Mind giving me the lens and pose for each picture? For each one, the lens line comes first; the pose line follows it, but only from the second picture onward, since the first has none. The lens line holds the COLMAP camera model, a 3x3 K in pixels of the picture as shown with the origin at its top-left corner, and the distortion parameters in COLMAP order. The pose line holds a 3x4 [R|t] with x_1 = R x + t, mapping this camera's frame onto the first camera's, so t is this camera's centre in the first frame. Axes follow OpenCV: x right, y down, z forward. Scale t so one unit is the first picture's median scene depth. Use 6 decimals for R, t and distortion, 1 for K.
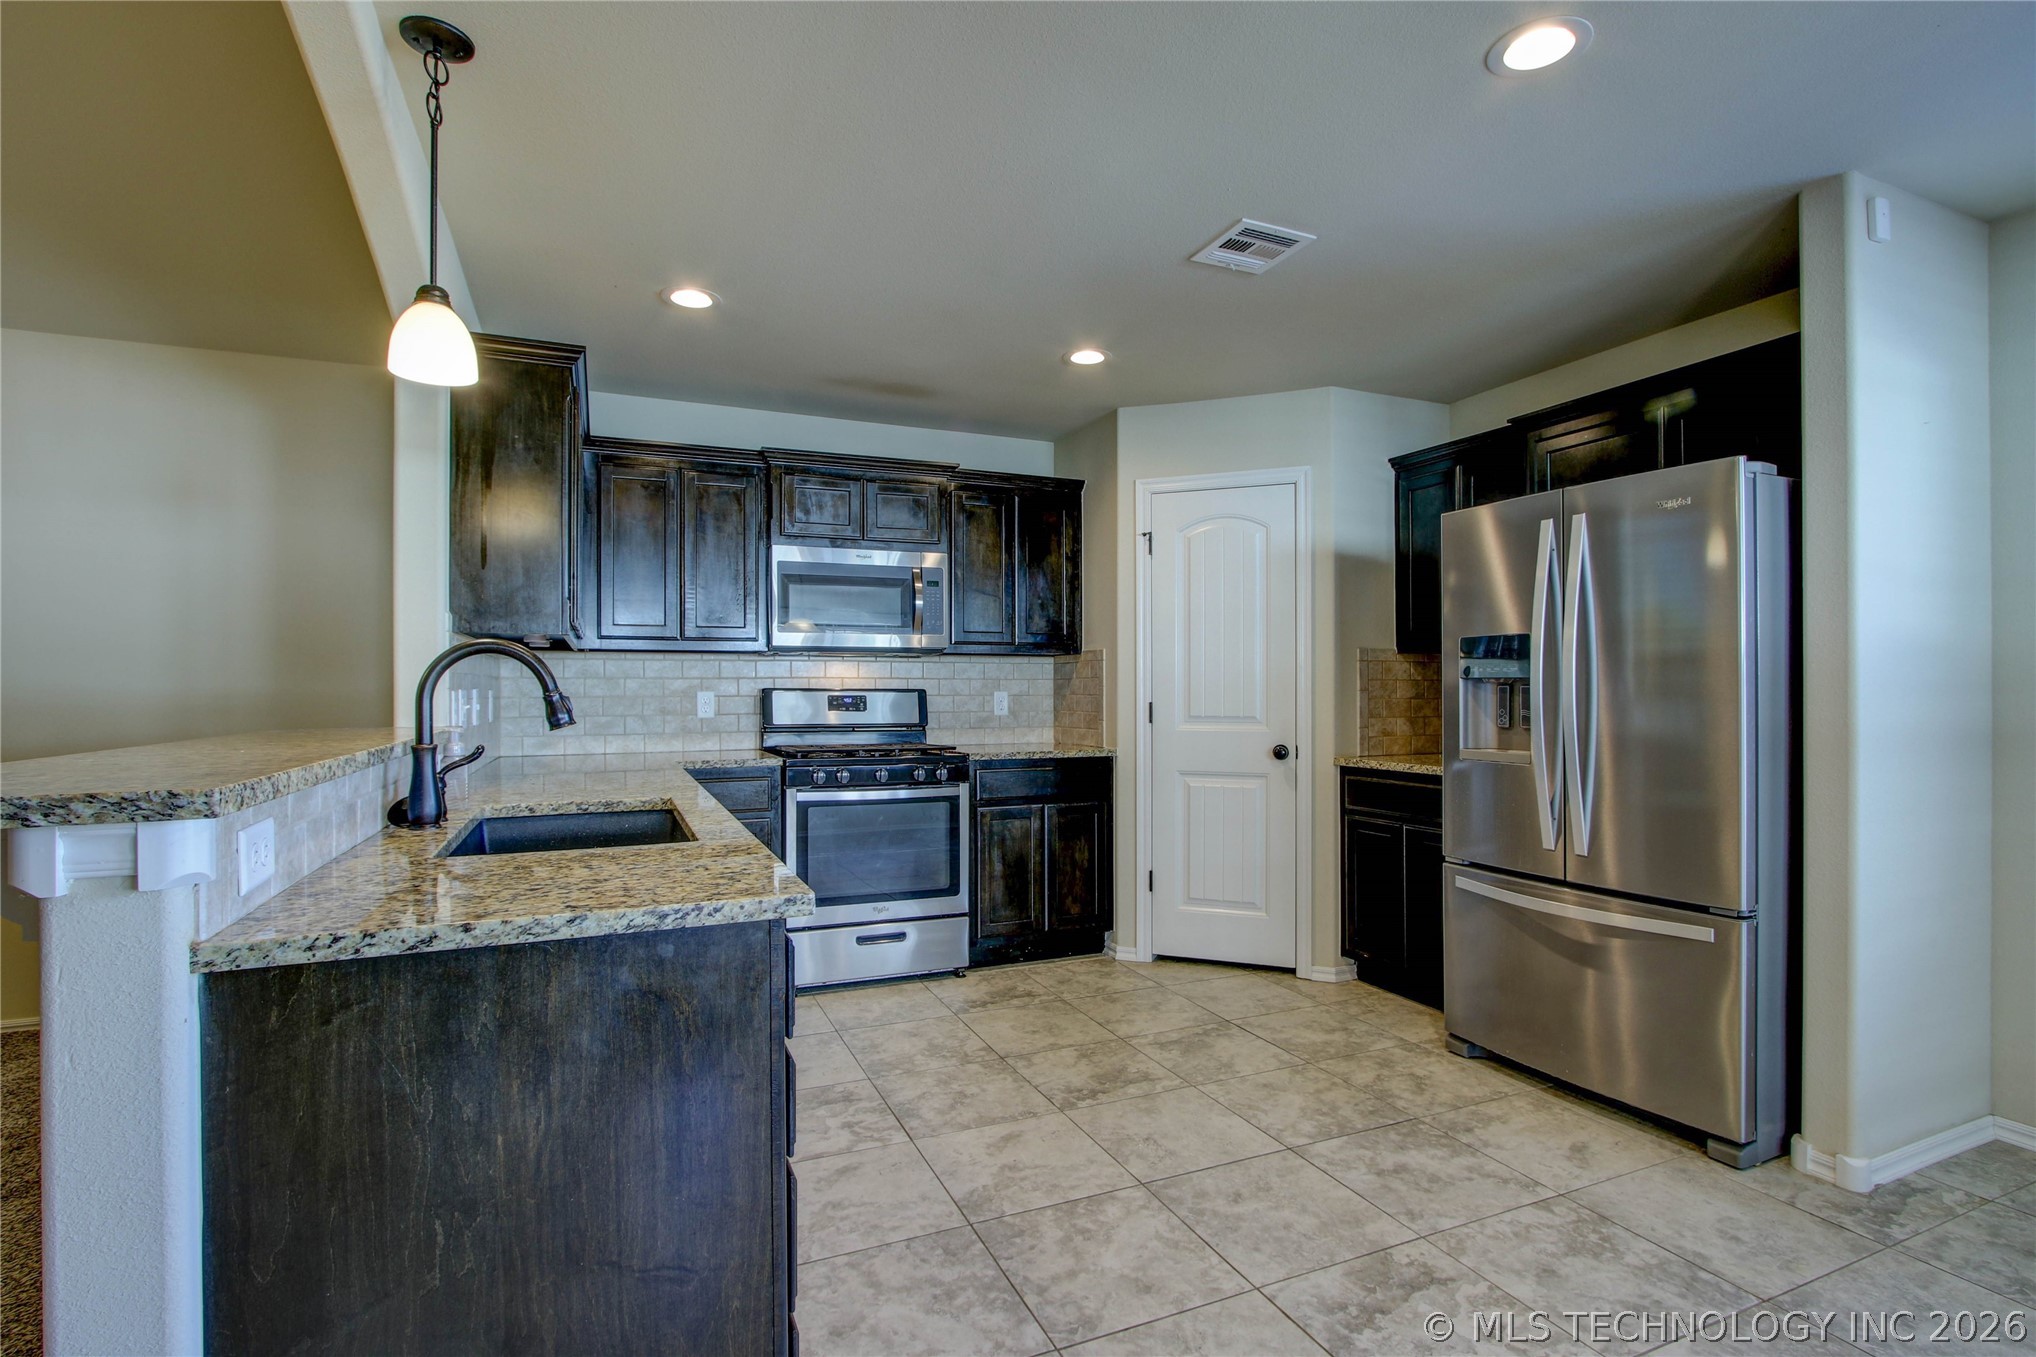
lens RADIAL K [[953.5, 0, 1006.9], [0, 953.5, 691.8], [0, 0, 1]] dist [-0.021315, 0.004378]
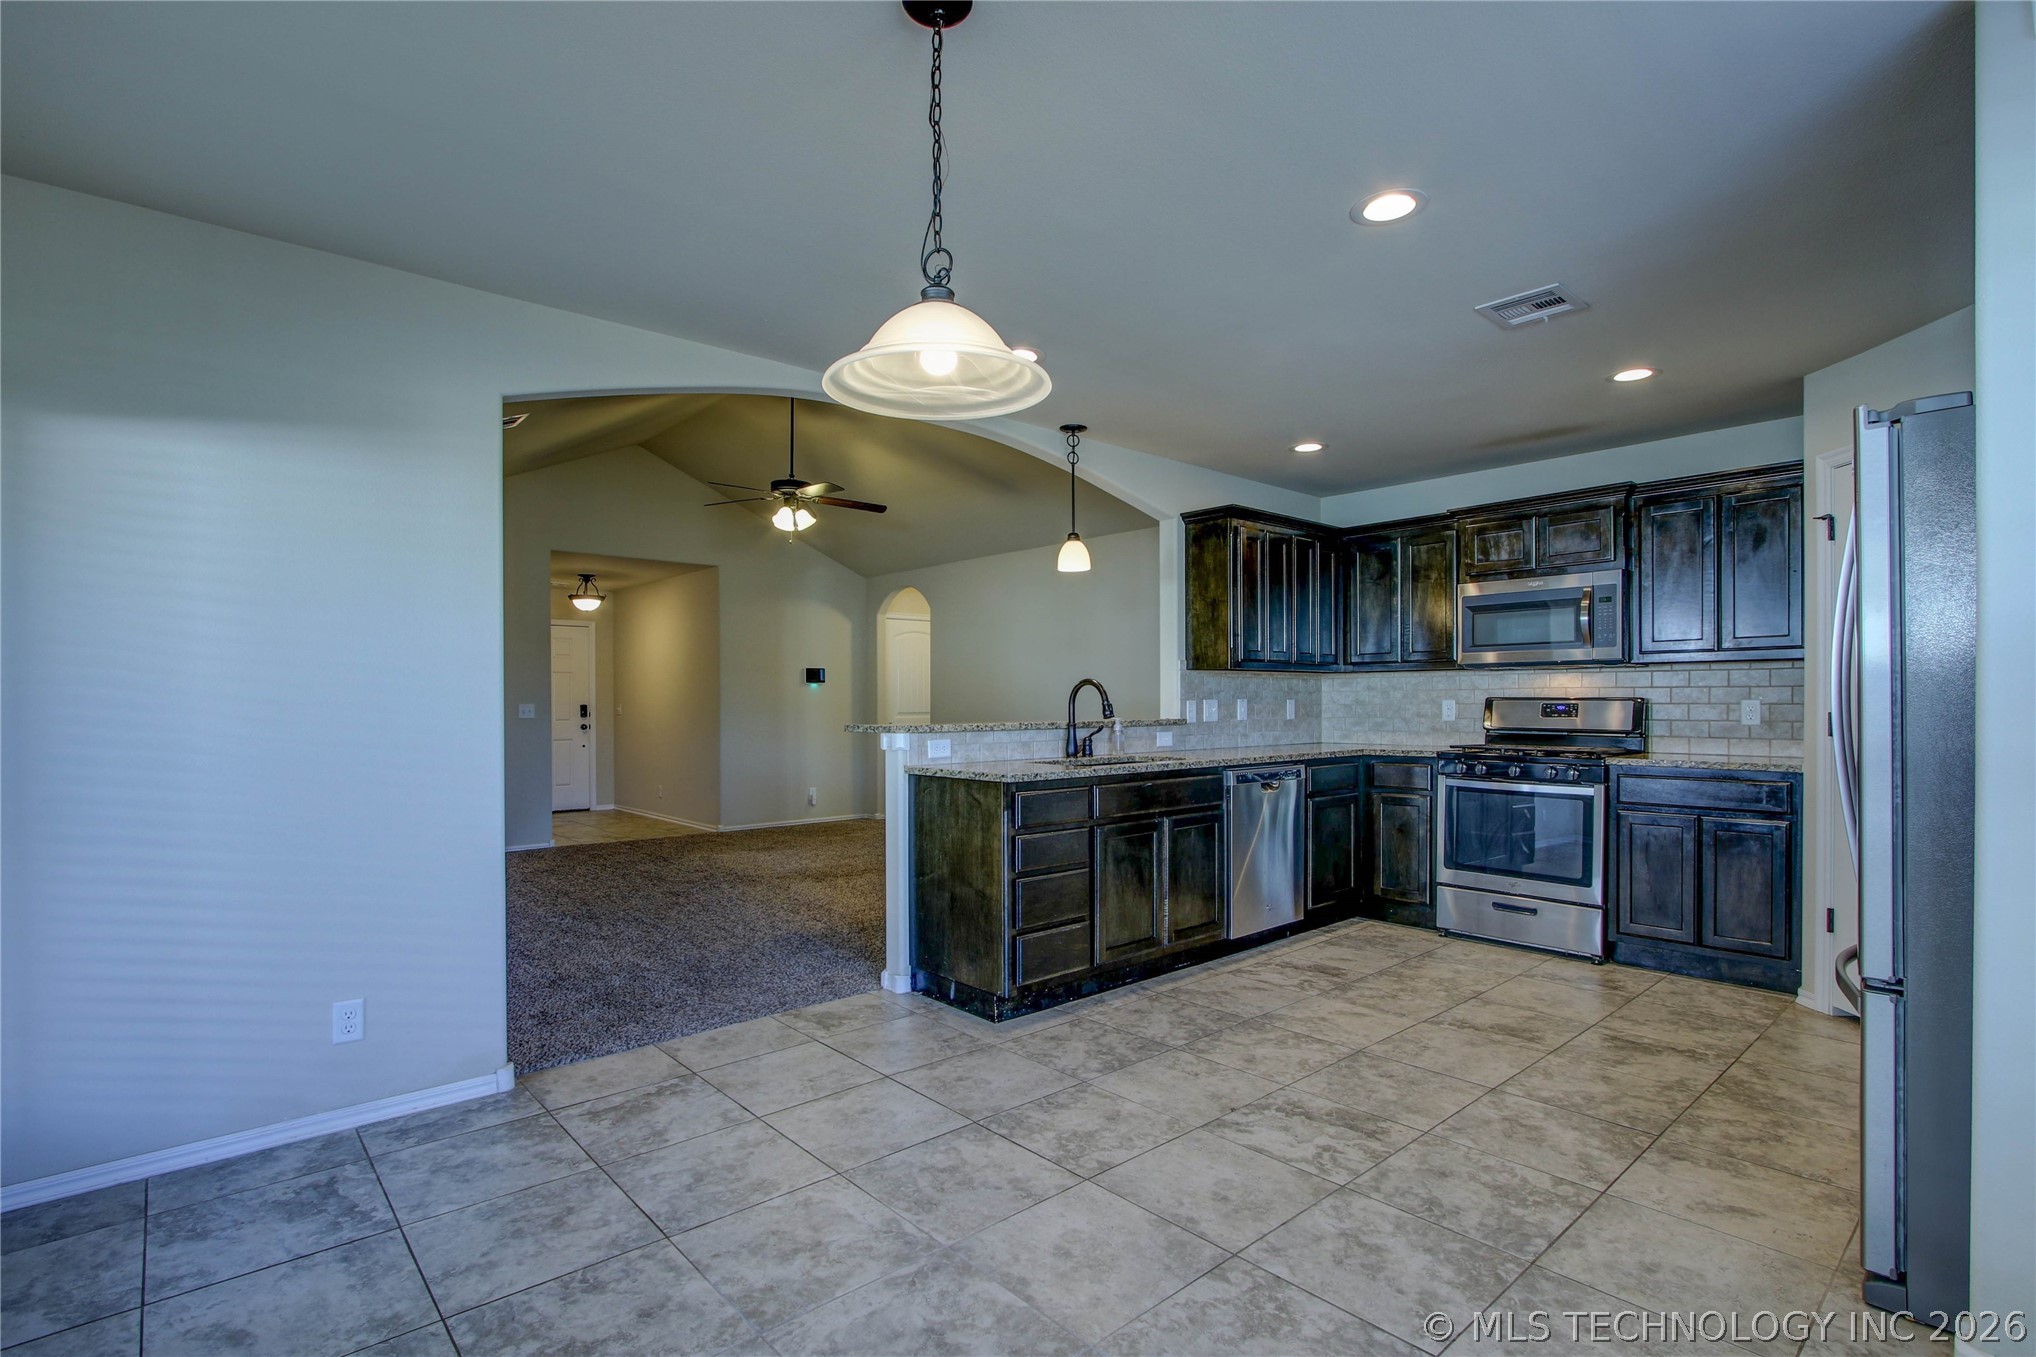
lens RADIAL K [[953.5, 0, 1025.2], [0, 953.5, 710.8], [0, 0, 1]] dist [-0.021315, 0.004378]
pose [[0.320874, 0.009017, -0.947079, 1.022568], [0.002362, 0.999944, 0.010321, -0.000887], [0.947119, -0.005549, 0.320835, 0.061446]]
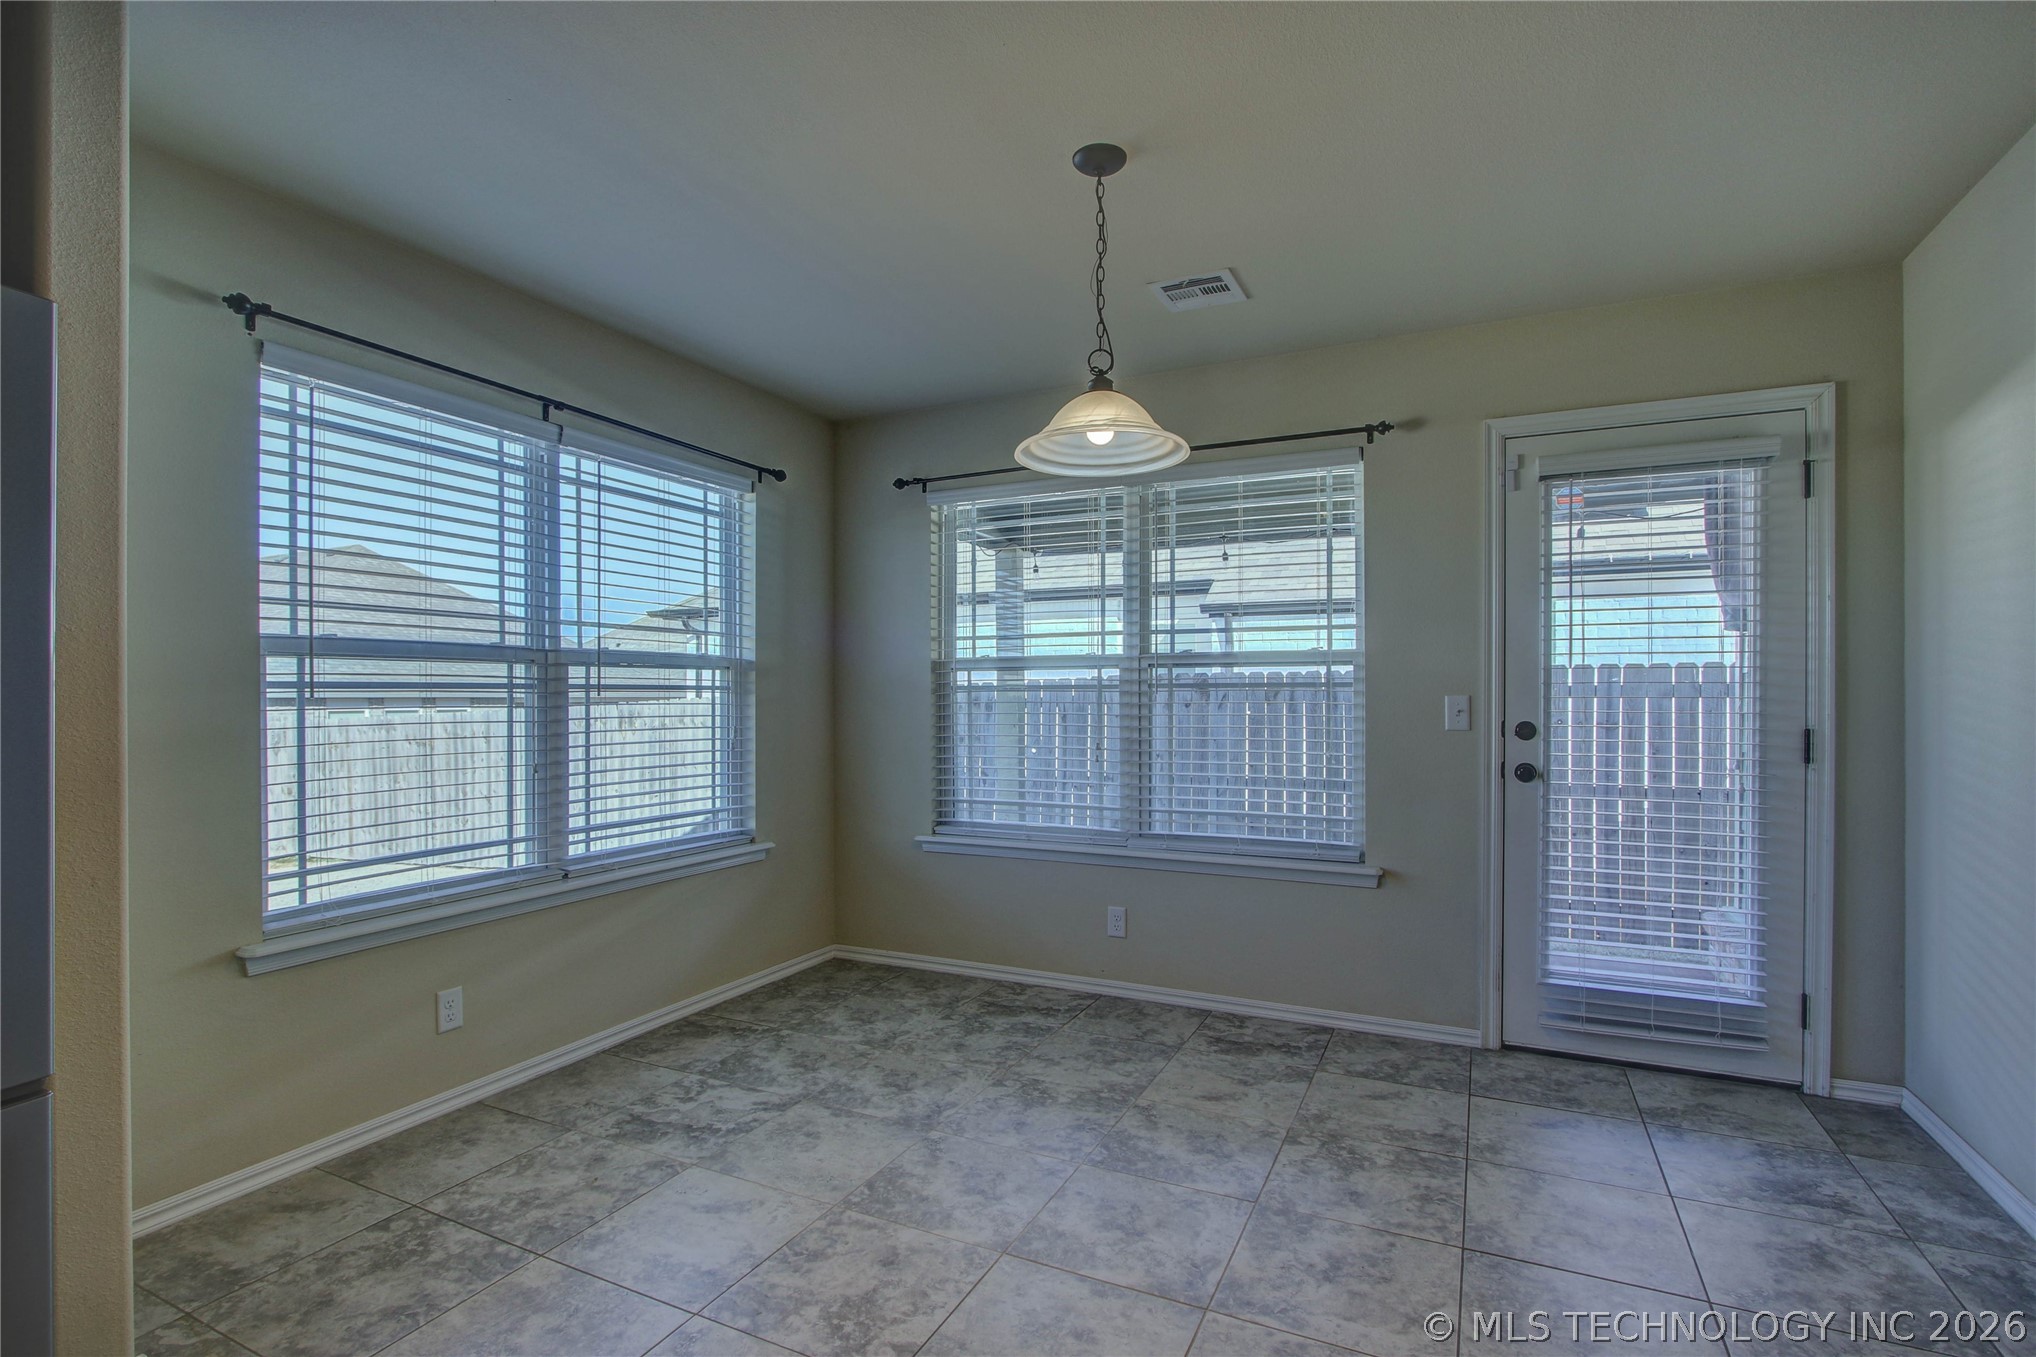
lens RADIAL K [[953.5, 0, 1028.8], [0, 953.5, 704.6], [0, 0, 1]] dist [-0.021315, 0.004378]
pose [[-0.653607, -0.004789, 0.756819, -0.048080], [0.005405, 0.999925, 0.010995, -0.004087], [-0.756815, 0.011277, -0.653532, 0.718875]]
